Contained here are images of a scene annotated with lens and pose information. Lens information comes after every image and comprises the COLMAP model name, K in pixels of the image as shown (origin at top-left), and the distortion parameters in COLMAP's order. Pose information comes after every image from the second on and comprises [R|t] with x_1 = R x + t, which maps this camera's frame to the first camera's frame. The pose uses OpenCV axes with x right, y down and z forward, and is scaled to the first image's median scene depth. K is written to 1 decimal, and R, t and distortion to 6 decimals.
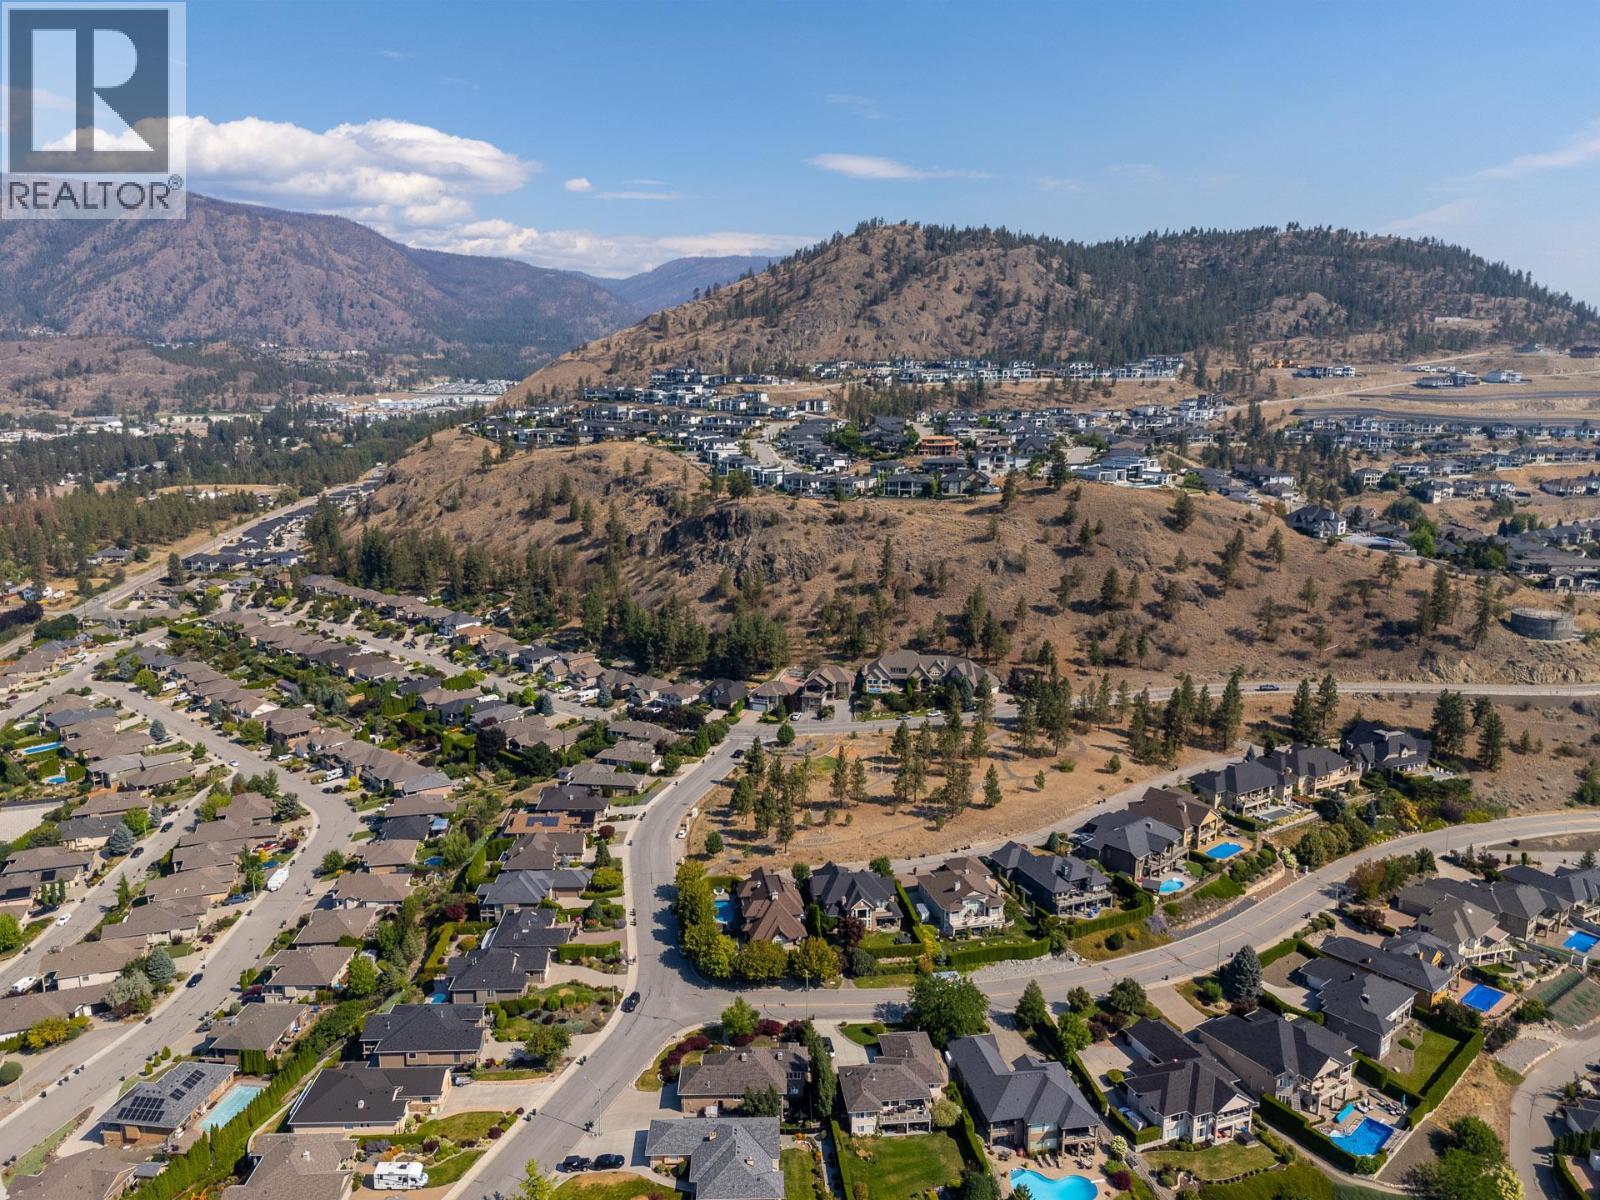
lens RADIAL K [[1181.9, 0, 797.4], [0, 1181.9, 598.4], [0, 0, 1]] dist [0.075203, -0.073114]
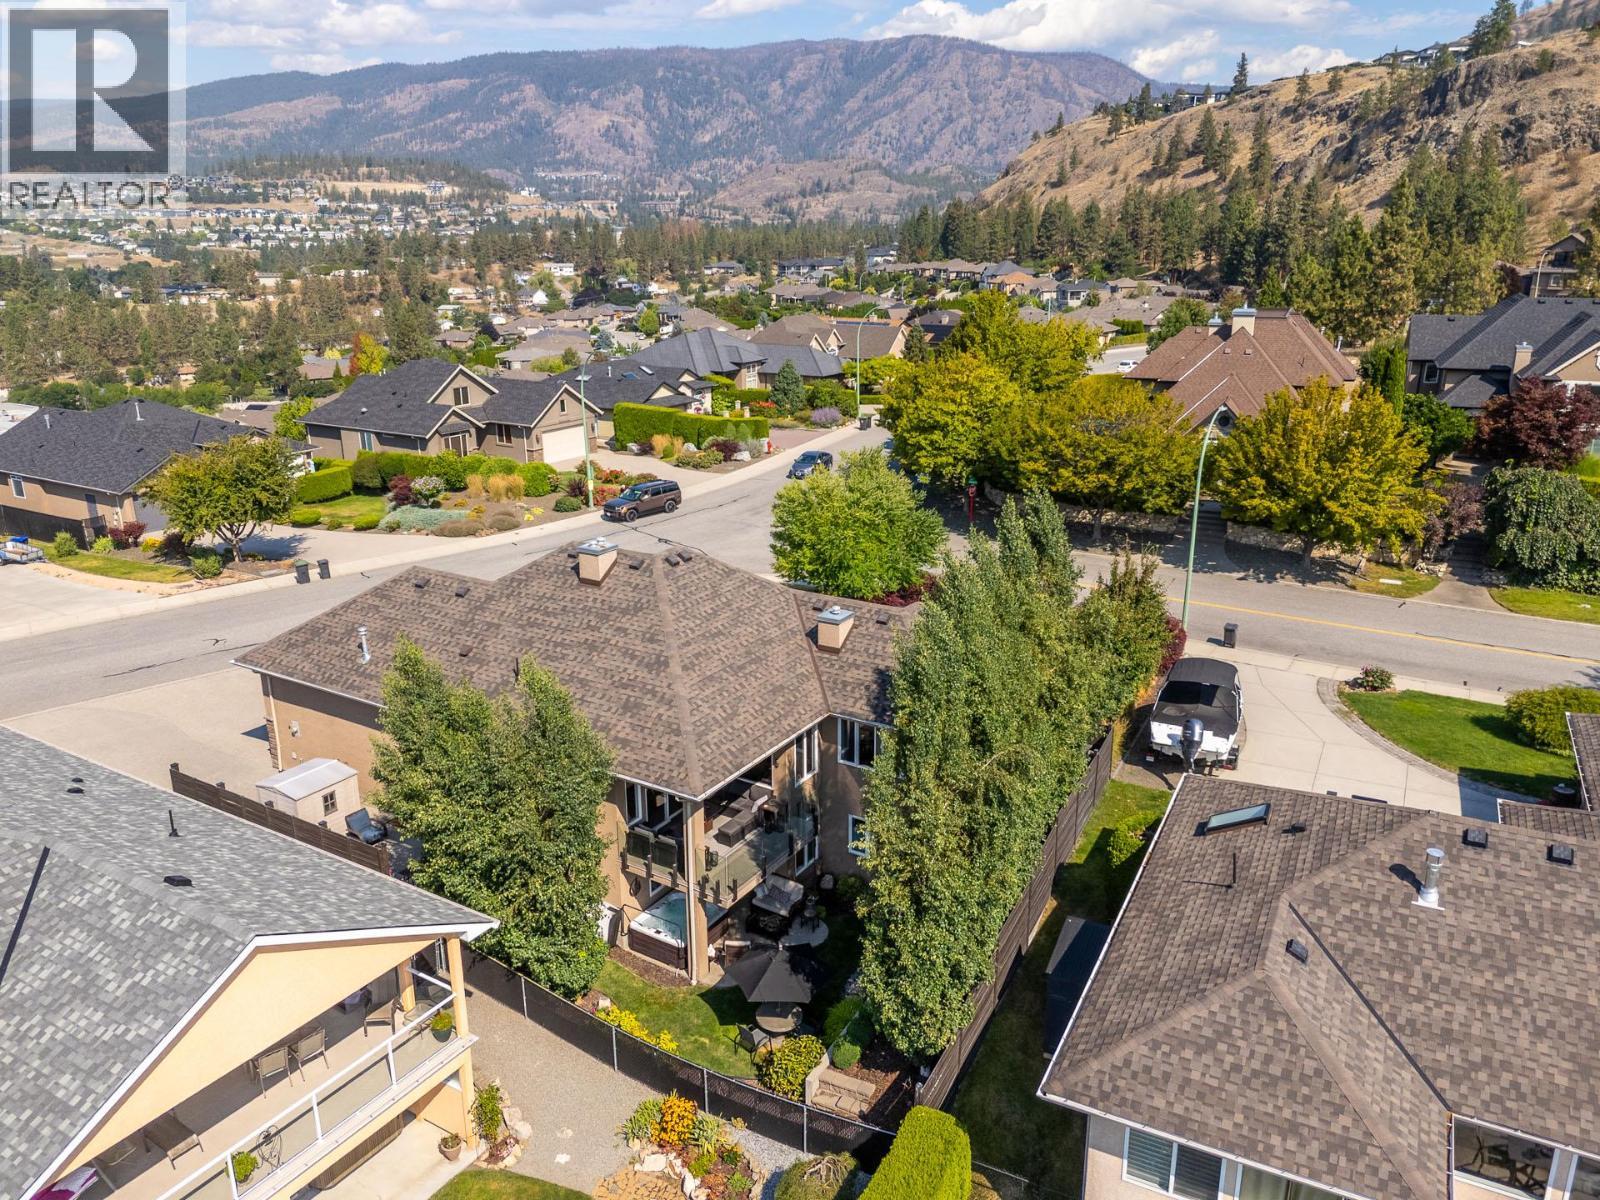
lens RADIAL K [[1181.9, 0, 797.4], [0, 1181.9, 598.4], [0, 0, 1]] dist [0.075203, -0.073114]
pose [[0.833573, 0.154884, -0.530252, 0.028525], [-0.099606, 0.986298, 0.131509, 0.150451], [0.543355, -0.056806, 0.837579, 0.360715]]
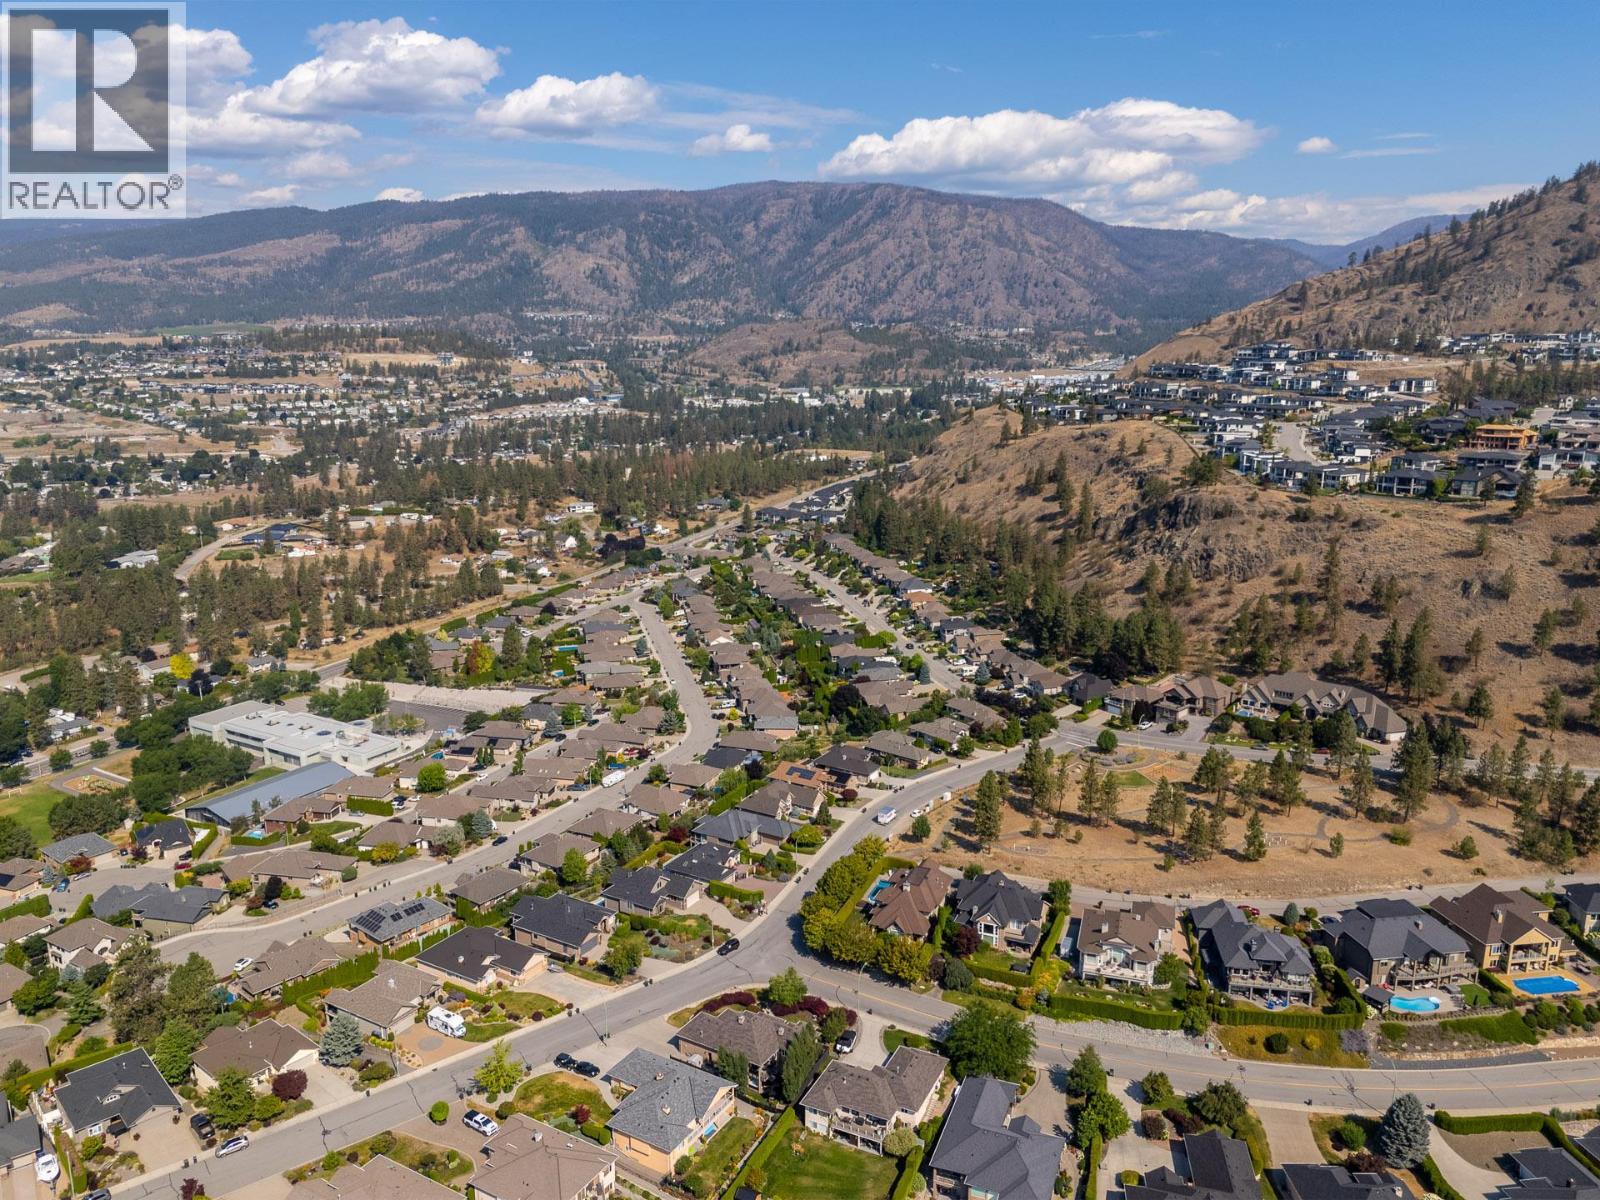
lens RADIAL K [[1181.9, 0, 797.4], [0, 1181.9, 598.4], [0, 0, 1]] dist [0.075203, -0.073114]
pose [[0.846086, 0.114748, -0.520549, 0.200043], [-0.104929, 0.993301, 0.048411, -0.011452], [0.522617, 0.013661, 0.852458, 0.062562]]
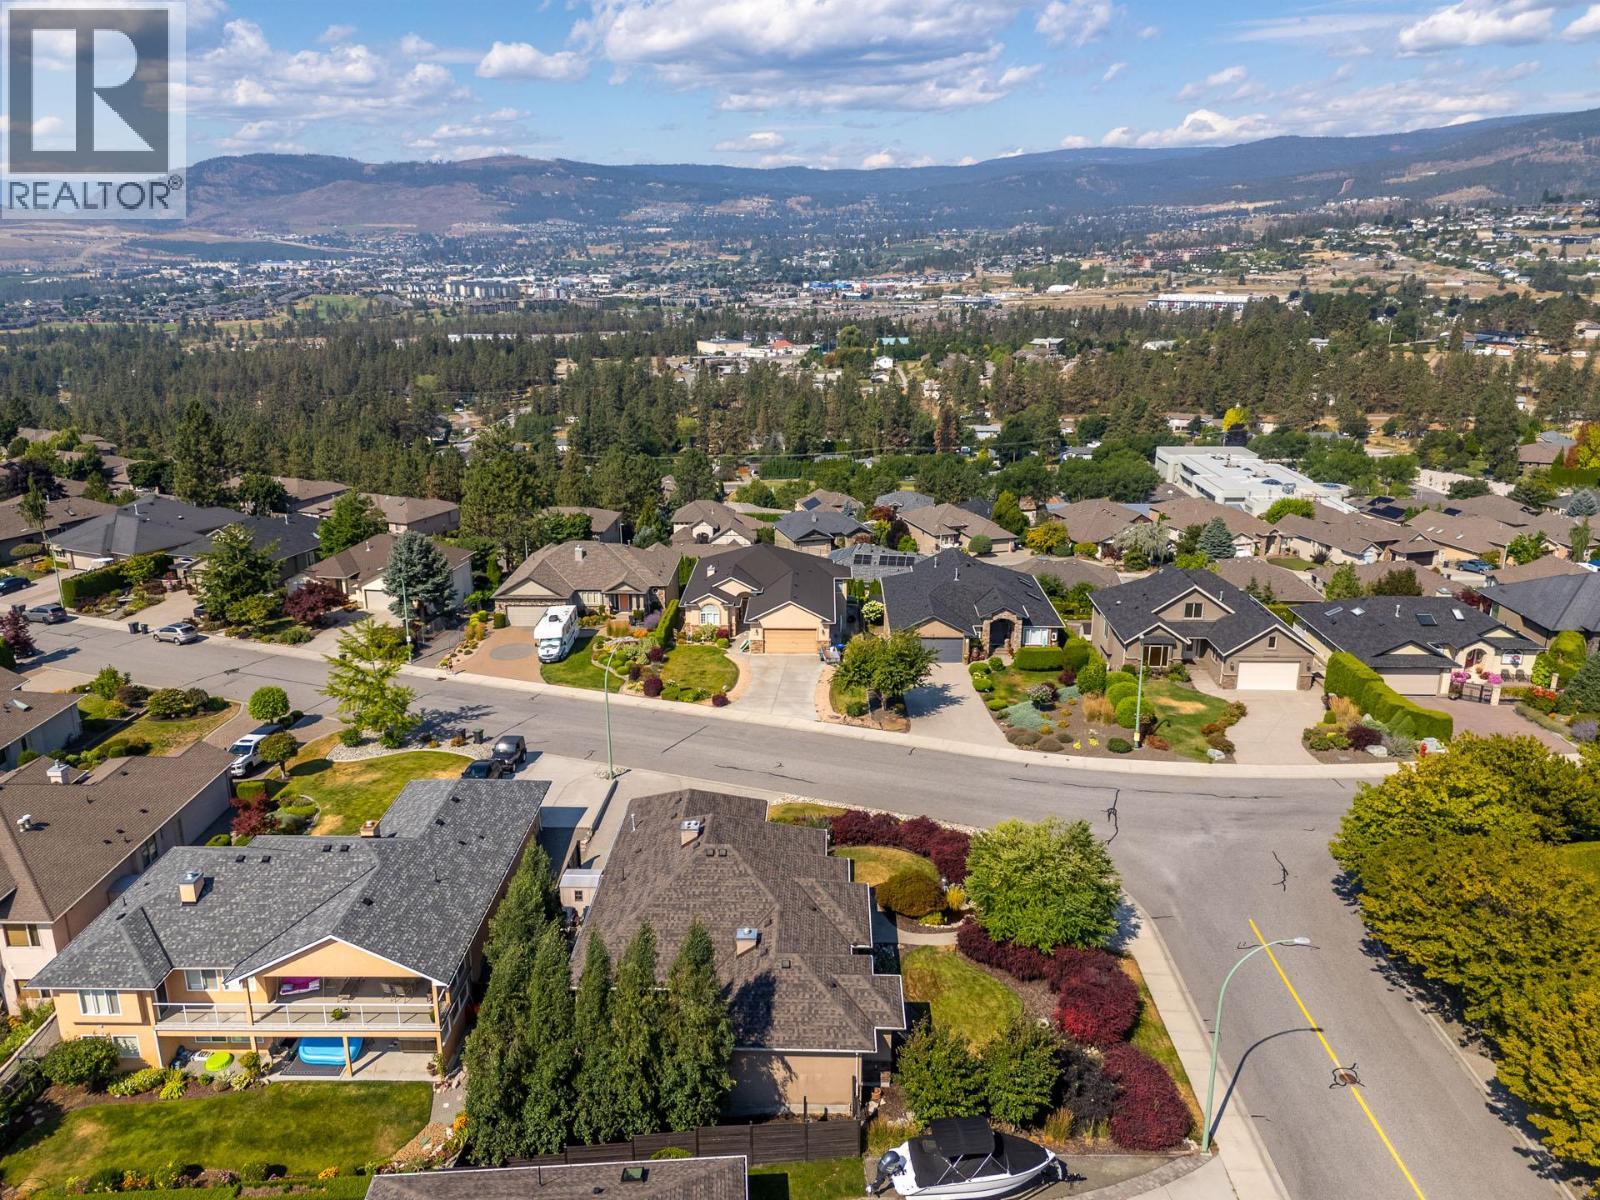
lens RADIAL K [[1181.9, 0, 797.4], [0, 1181.9, 598.4], [0, 0, 1]] dist [0.075203, -0.073114]
pose [[-0.047715, 0.282116, -0.958193, 0.084347], [-0.202072, 0.936724, 0.285857, 0.102944], [0.978208, 0.207264, 0.012312, 0.415099]]
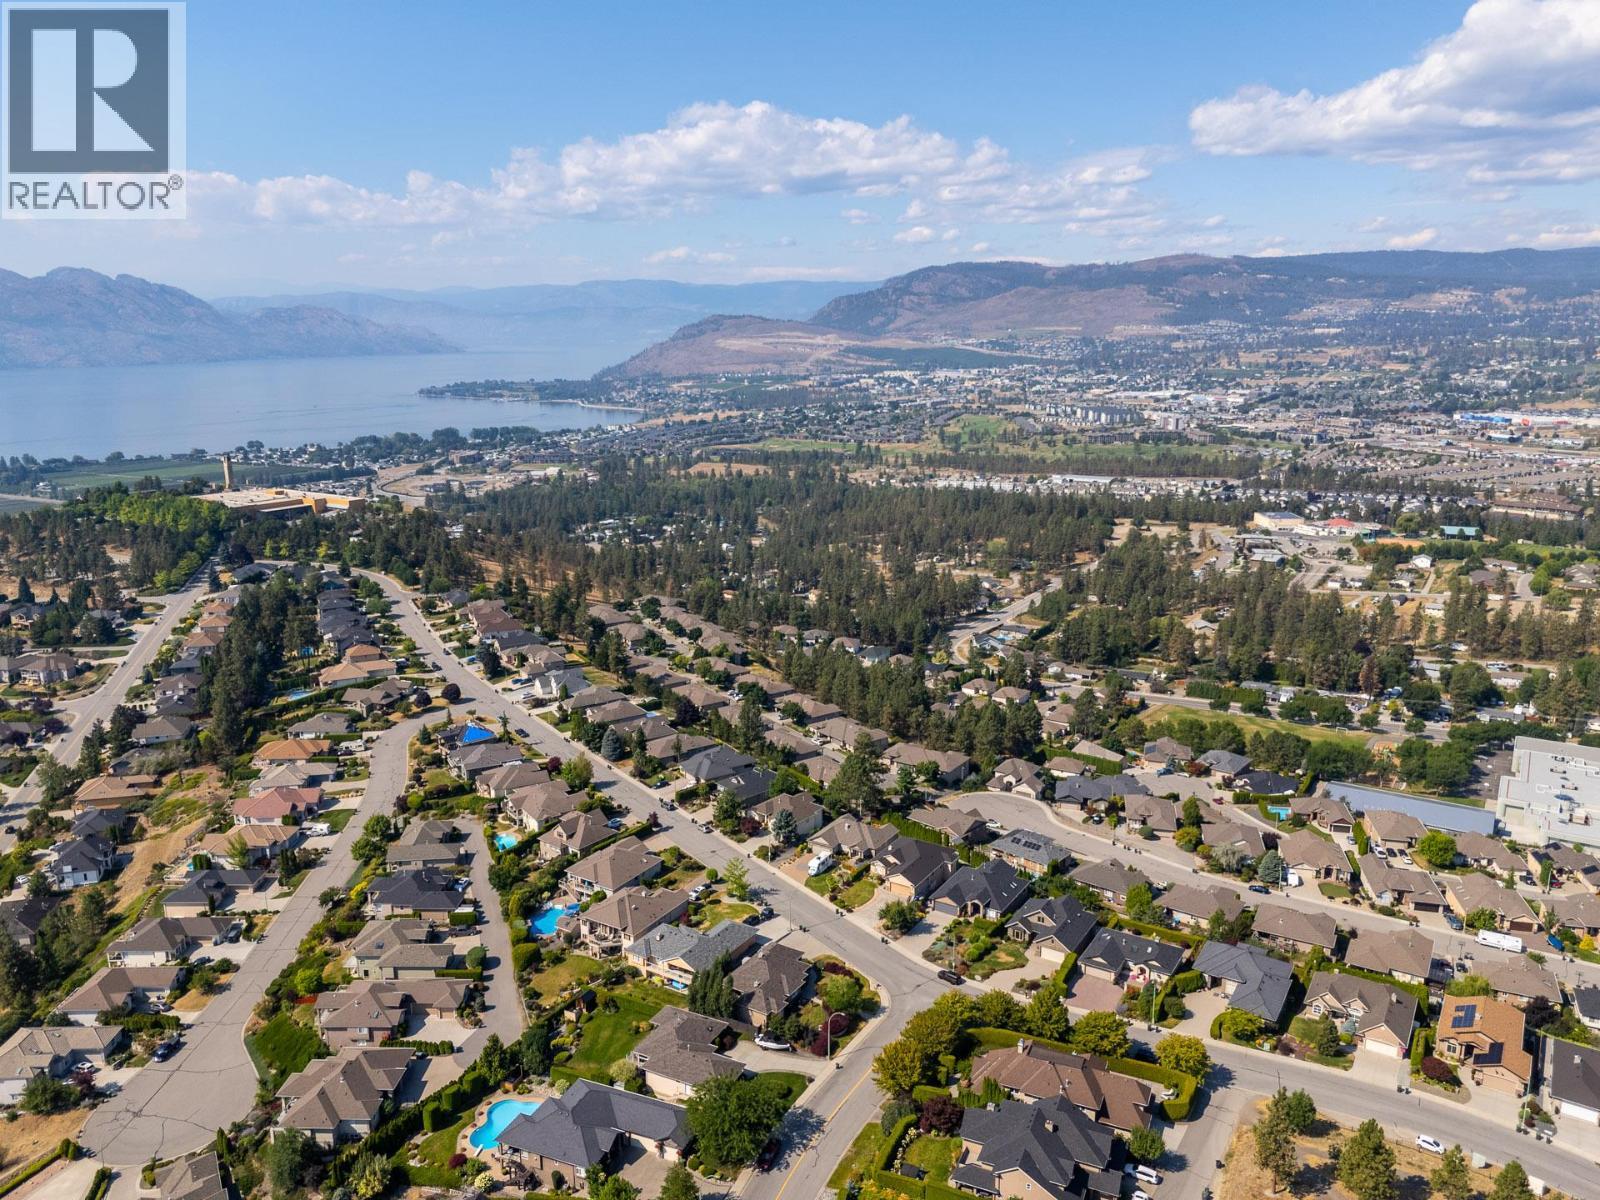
lens RADIAL K [[1181.9, 0, 797.4], [0, 1181.9, 598.4], [0, 0, 1]] dist [0.075203, -0.073114]
pose [[-0.550056, 0.183949, -0.814617, 0.316107], [-0.170711, 0.930077, 0.325291, -0.115571], [0.817494, 0.317993, -0.480192, 0.595391]]
